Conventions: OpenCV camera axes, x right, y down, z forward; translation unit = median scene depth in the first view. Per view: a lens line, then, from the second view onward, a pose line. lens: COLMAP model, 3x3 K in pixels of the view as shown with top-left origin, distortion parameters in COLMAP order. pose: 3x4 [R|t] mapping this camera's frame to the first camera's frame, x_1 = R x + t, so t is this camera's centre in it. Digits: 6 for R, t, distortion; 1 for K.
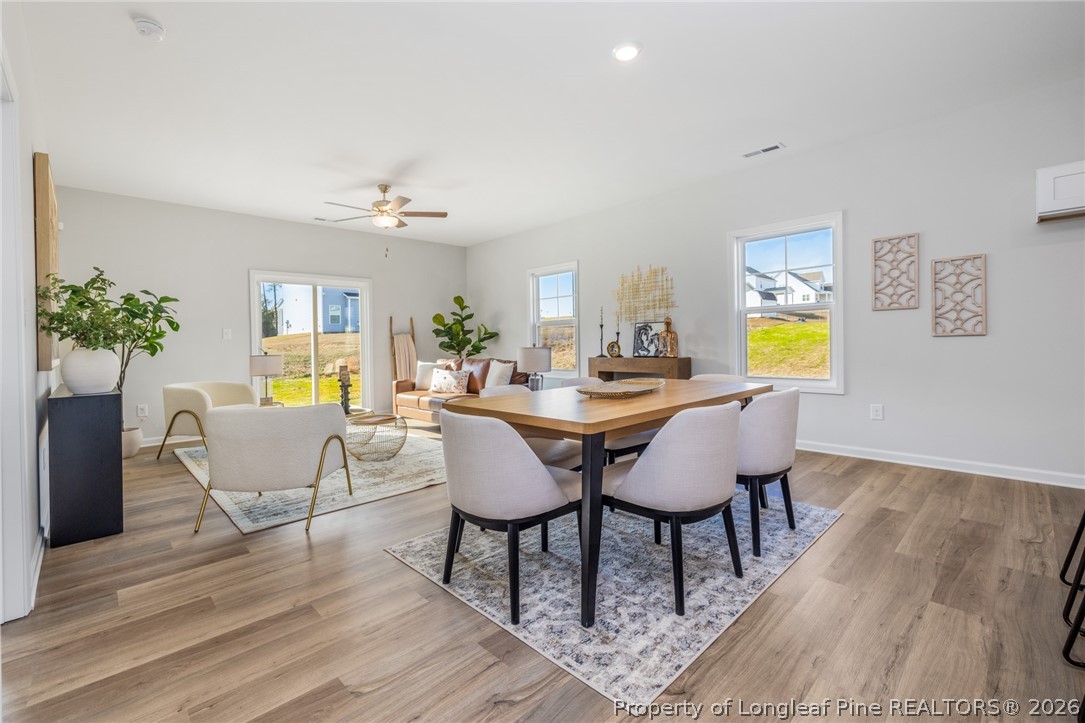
lens RADIAL K [[466.6, 0, 532.2], [0, 466.6, 341.4], [0, 0, 1]] dist [0.001631, -0.000168]
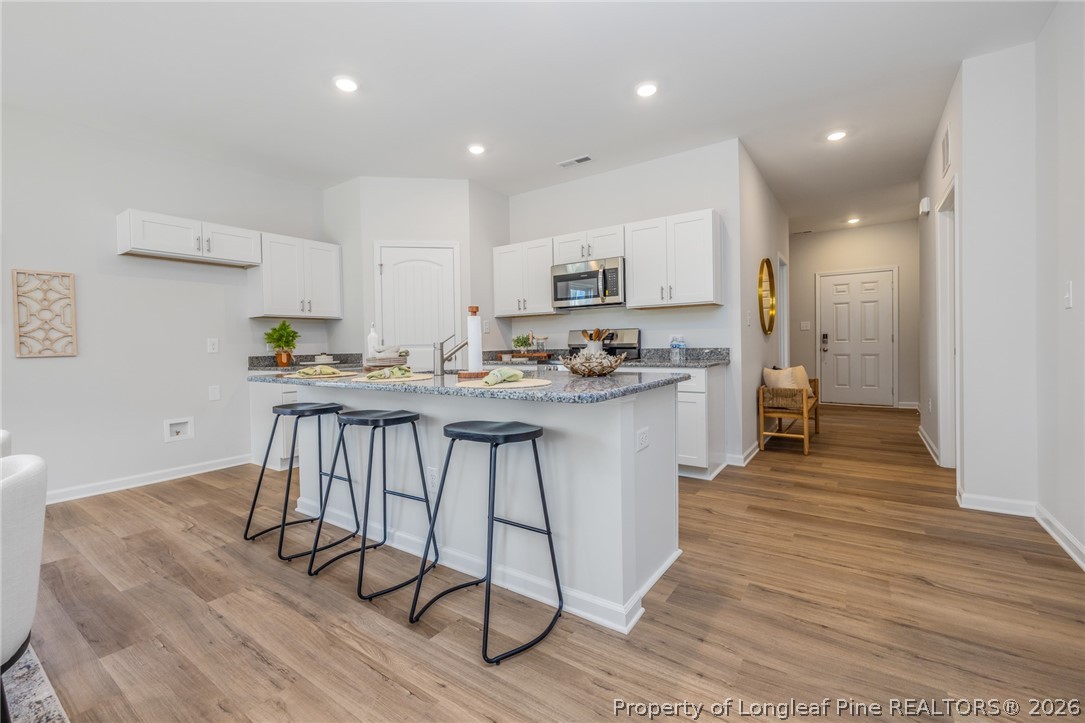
lens RADIAL K [[463.8, 0, 525.6], [0, 463.8, 354.2], [0, 0, 1]] dist [0.000523, 0.000169]
pose [[-0.189724, 0.005431, 0.981822, -0.120432], [0.022066, 0.999756, -0.001267, 0.003041], [-0.981590, 0.021424, -0.189797, 0.177433]]
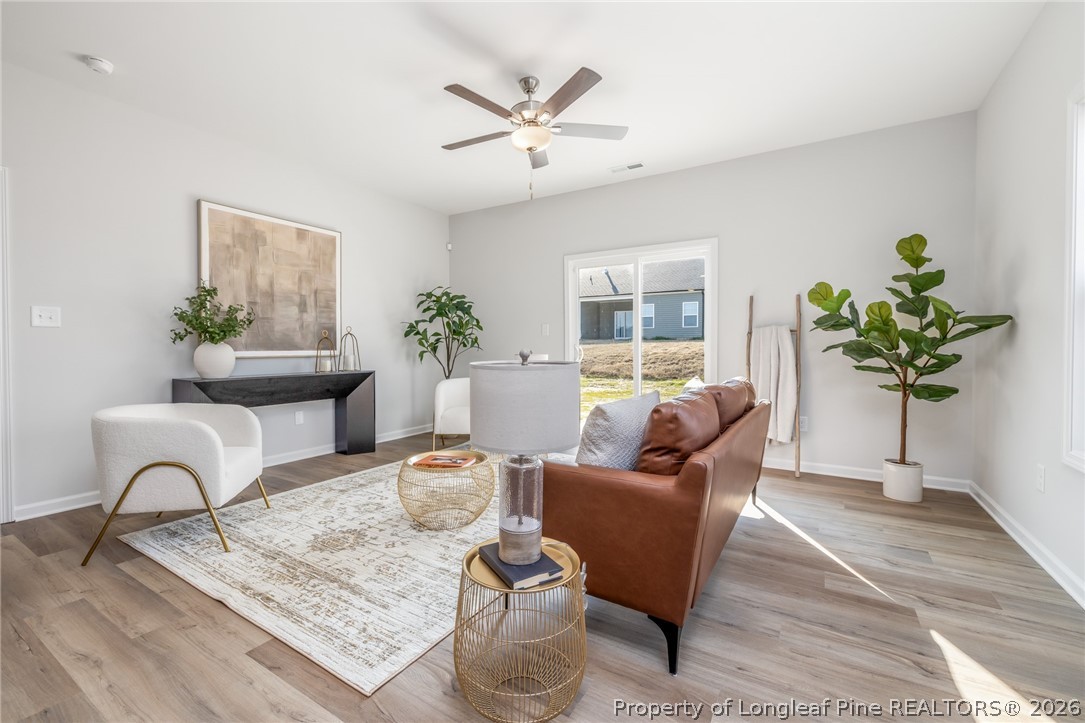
lens RADIAL K [[463.8, 0, 525.6], [0, 463.8, 354.2], [0, 0, 1]] dist [0.000523, 0.000169]
pose [[0.243343, 0.039378, -0.969141, 0.273663], [-0.003178, 0.999203, 0.039801, -0.004690], [0.969935, -0.006605, 0.243274, 0.858699]]
